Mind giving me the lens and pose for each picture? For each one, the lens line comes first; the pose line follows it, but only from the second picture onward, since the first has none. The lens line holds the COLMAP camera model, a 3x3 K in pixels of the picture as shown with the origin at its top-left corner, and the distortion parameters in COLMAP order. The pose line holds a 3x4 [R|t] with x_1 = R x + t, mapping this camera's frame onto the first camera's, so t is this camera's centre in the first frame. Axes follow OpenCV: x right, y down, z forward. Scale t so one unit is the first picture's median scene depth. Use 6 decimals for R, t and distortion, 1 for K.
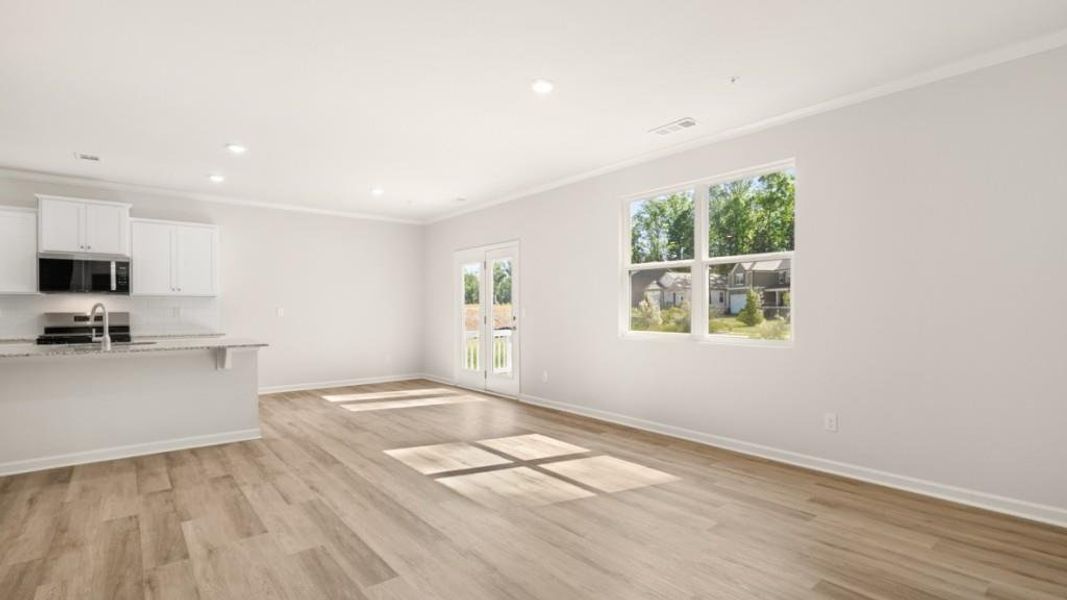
lens RADIAL K [[488.8, 0, 530.3], [0, 488.8, 307.1], [0, 0, 1]] dist [-0.000998, -0.000122]
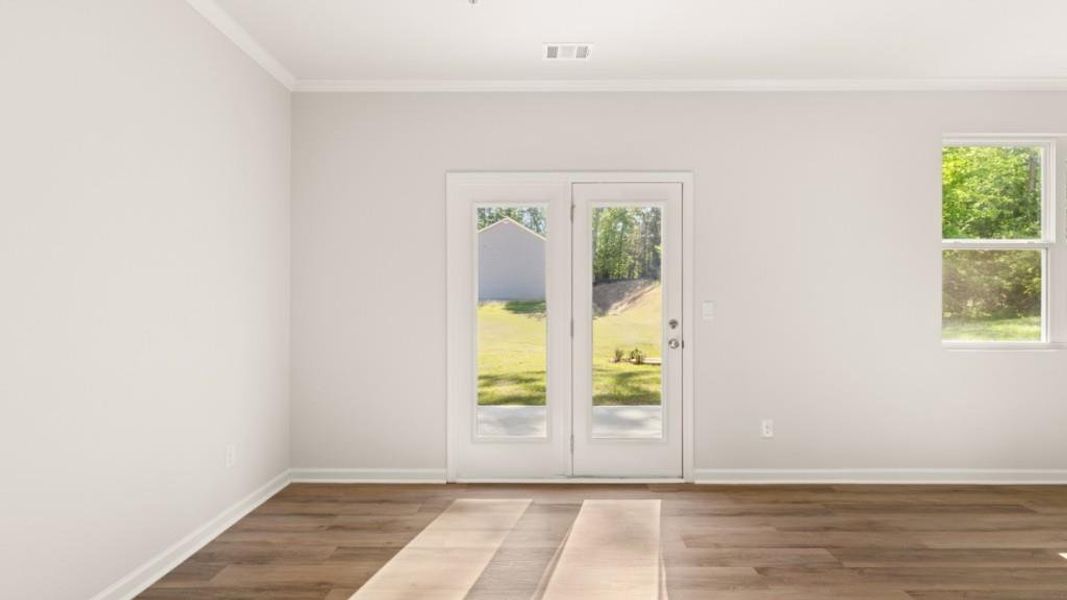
lens RADIAL K [[488.8, 0, 530.3], [0, 488.8, 307.1], [0, 0, 1]] dist [-0.000998, -0.000122]
pose [[0.649816, -0.003210, 0.760085, -1.080110], [-0.002209, 0.999979, 0.006112, 0.007334], [-0.760088, -0.005651, 0.649795, 1.637145]]
